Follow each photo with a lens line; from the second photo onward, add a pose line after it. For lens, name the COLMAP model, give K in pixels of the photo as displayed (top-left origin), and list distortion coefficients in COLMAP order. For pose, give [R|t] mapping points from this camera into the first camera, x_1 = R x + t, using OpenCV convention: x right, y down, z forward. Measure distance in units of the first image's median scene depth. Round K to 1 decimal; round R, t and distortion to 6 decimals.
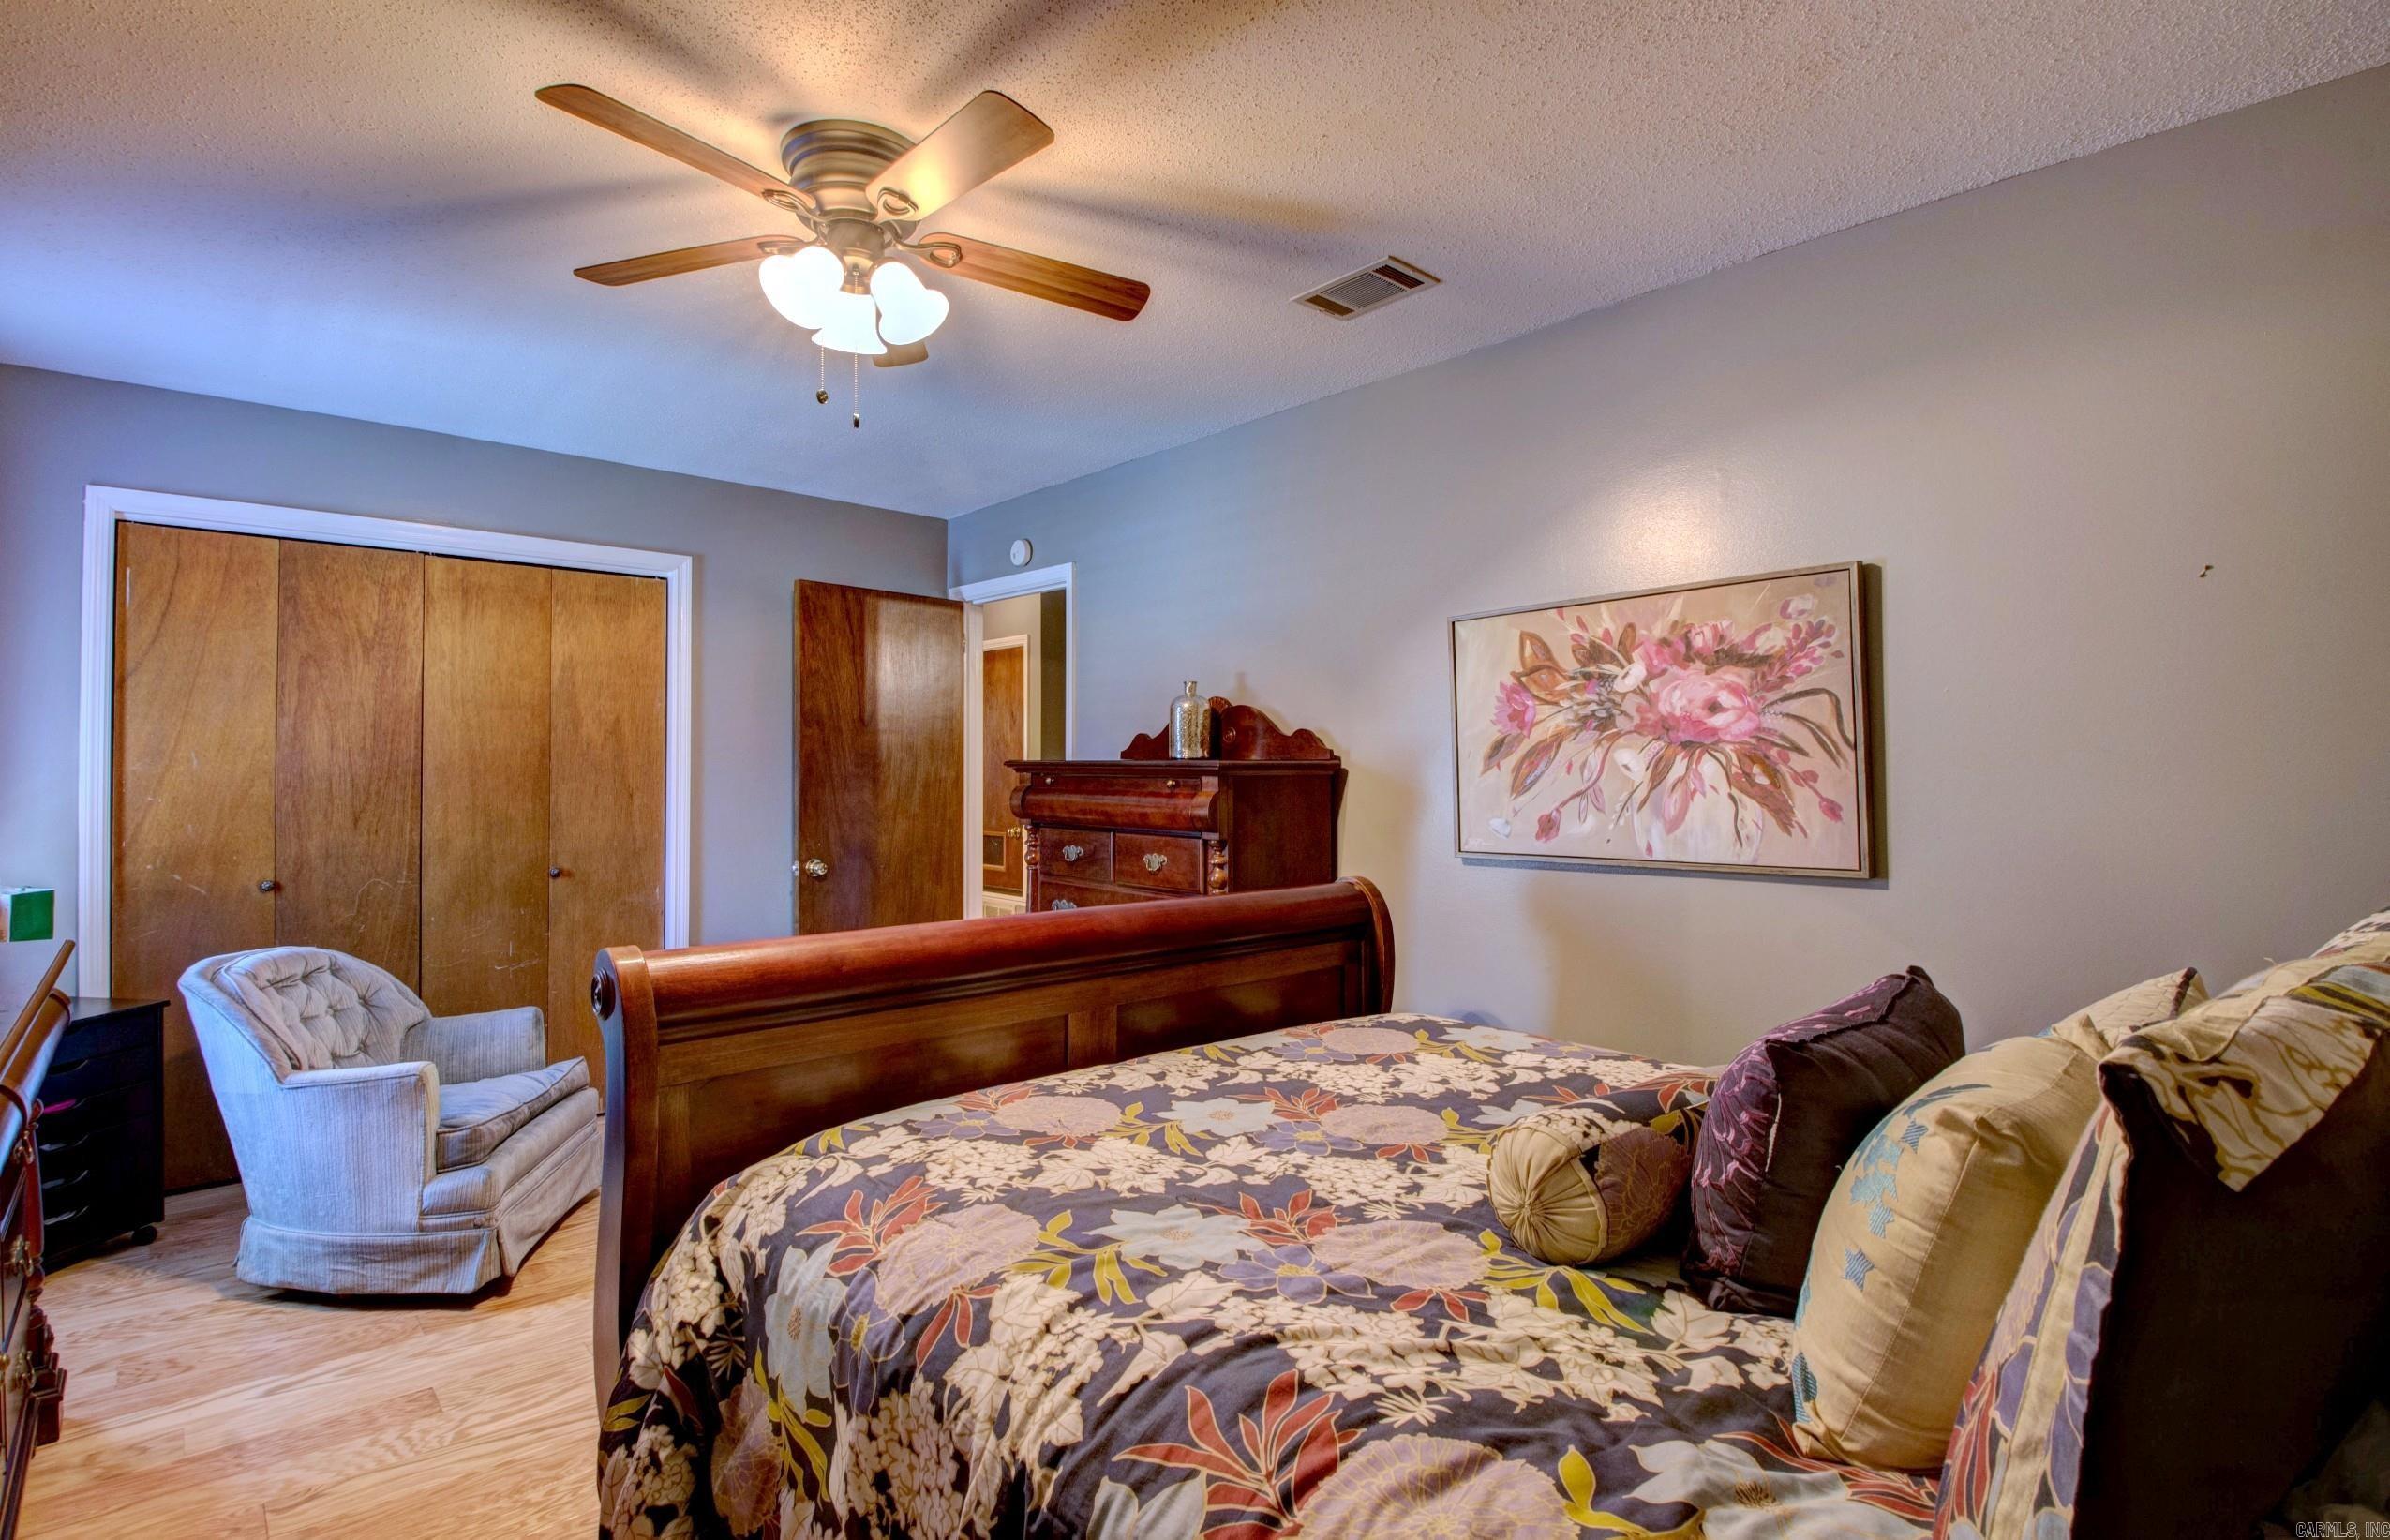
lens RADIAL K [[1106.9, 0, 1185.7], [0, 1106.9, 755.0], [0, 0, 1]] dist [0.014960, -0.026451]
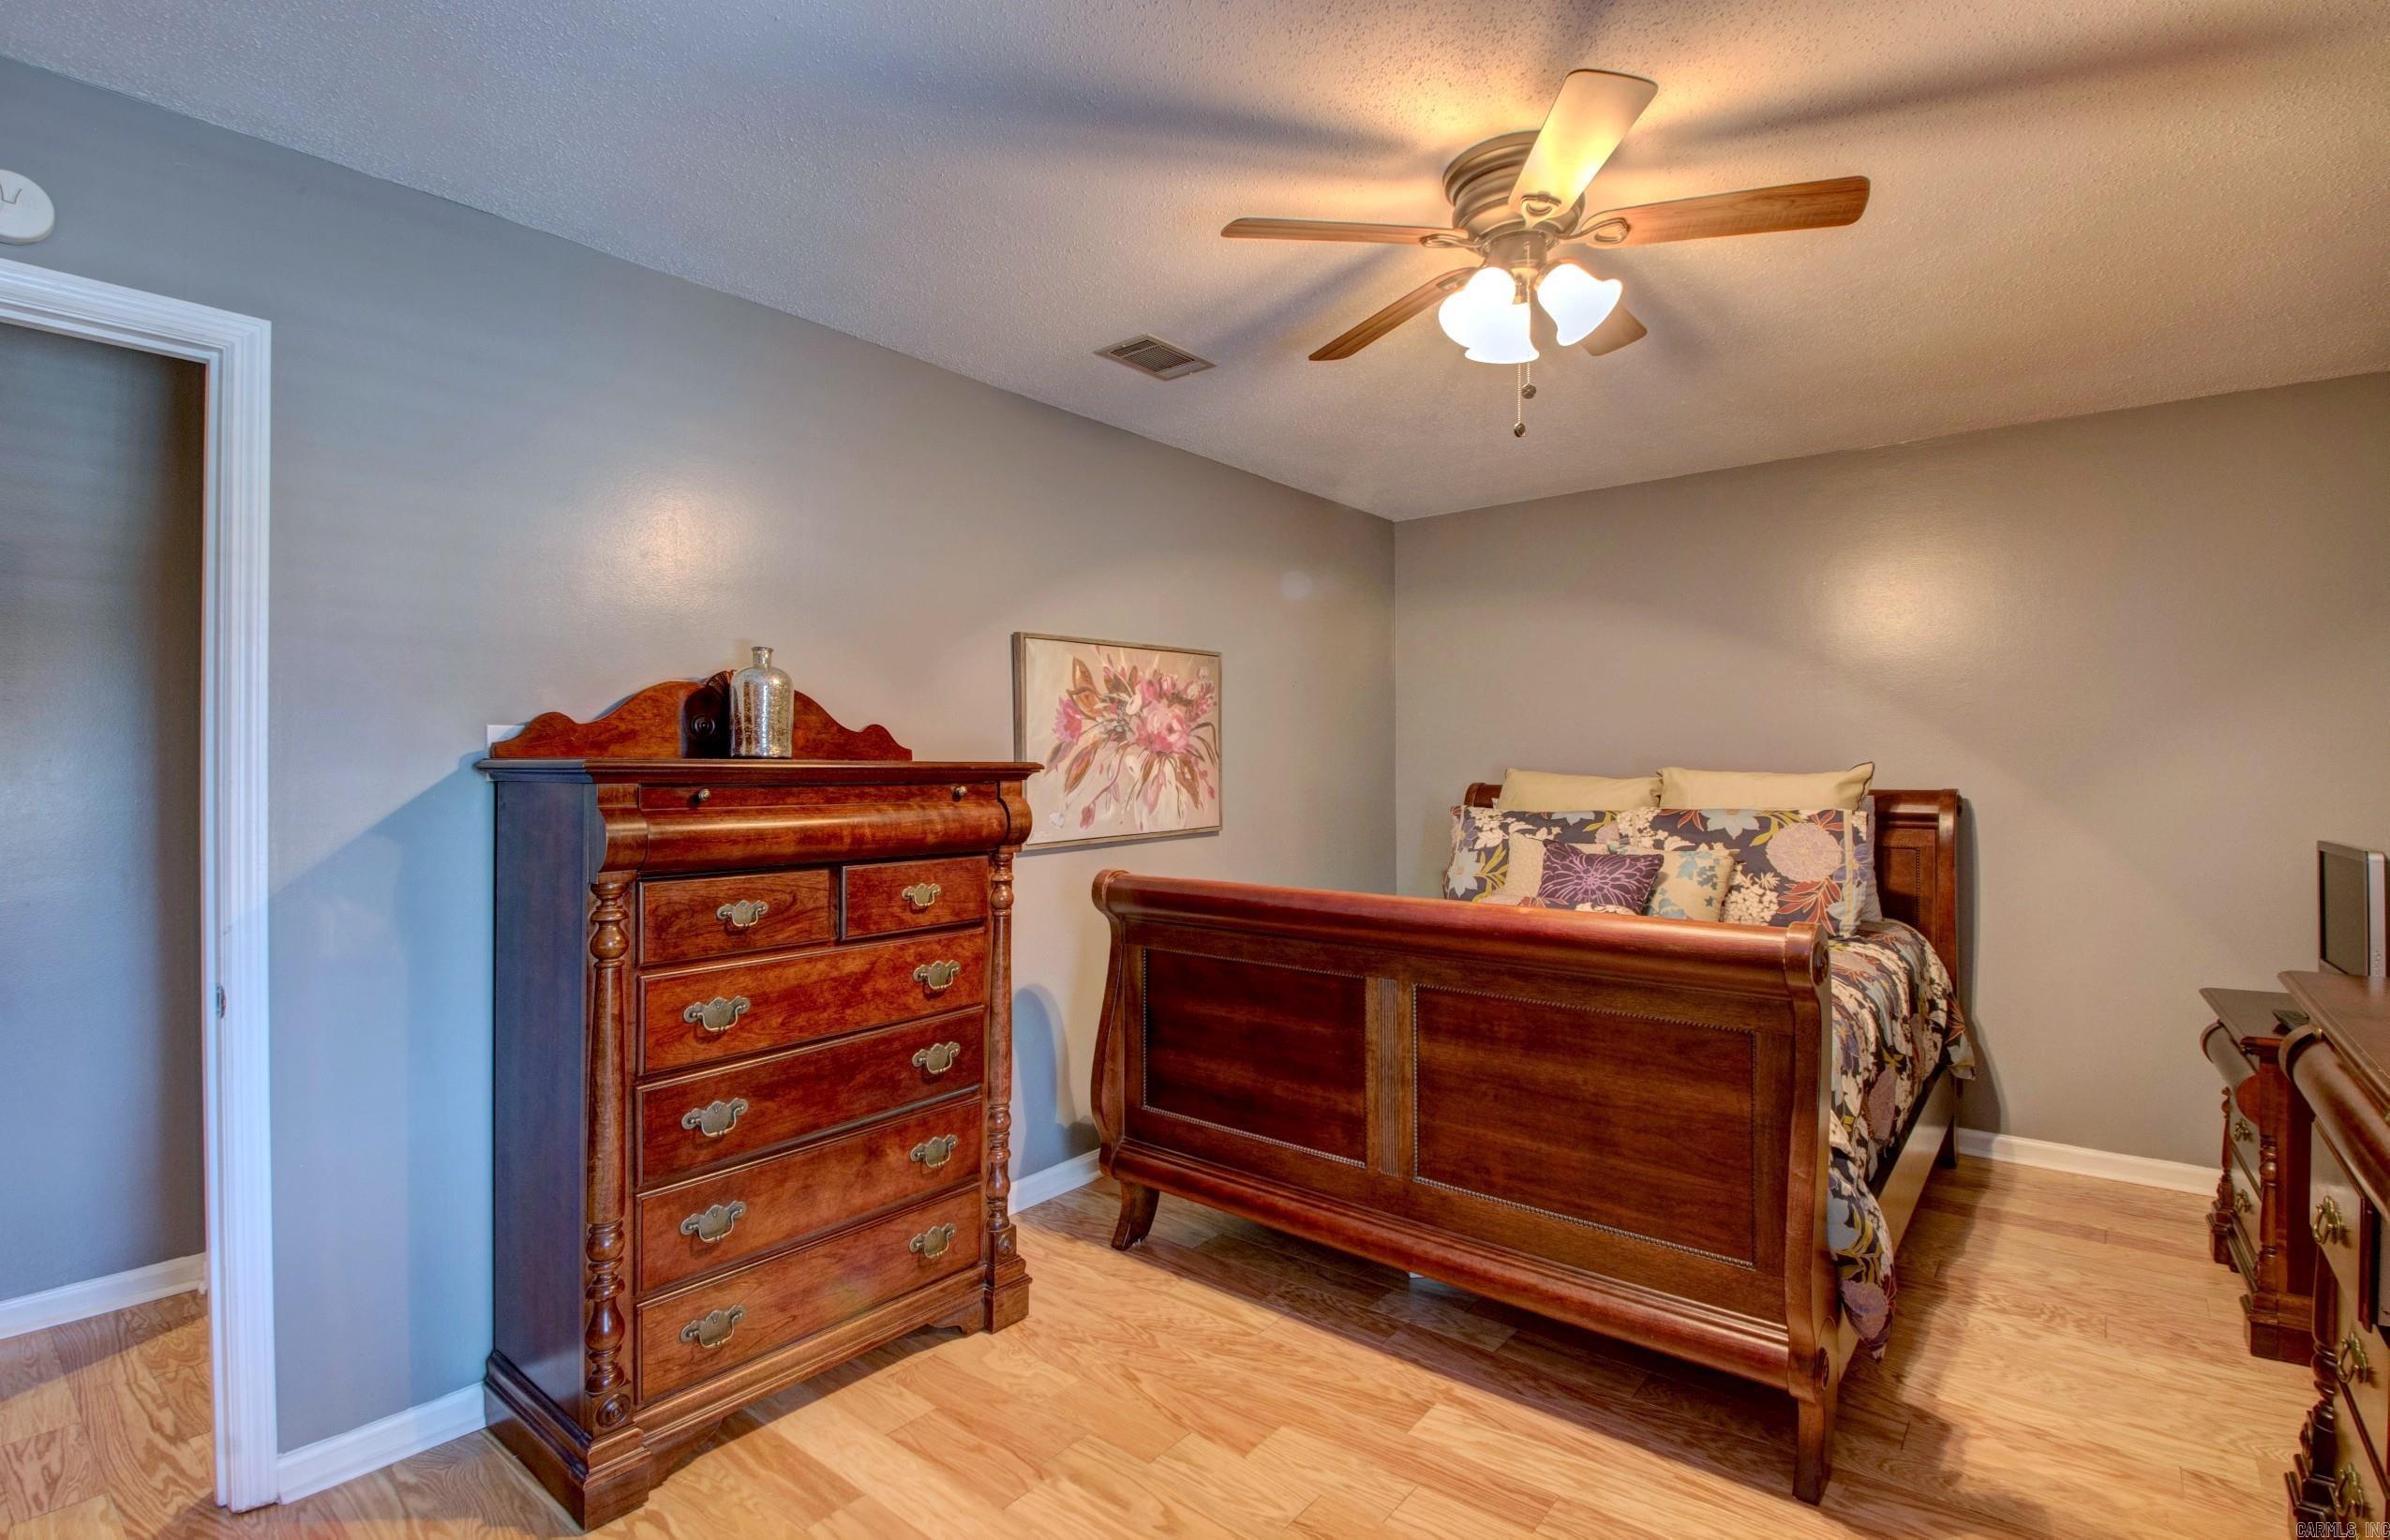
lens RADIAL K [[1106.9, 0, 1185.7], [0, 1106.9, 755.0], [0, 0, 1]] dist [0.014960, -0.026451]
pose [[-0.147792, 0.007778, 0.988988, -0.994662], [-0.011447, 0.999889, -0.009575, 0.006482], [-0.988952, -0.012736, -0.147686, 1.142049]]
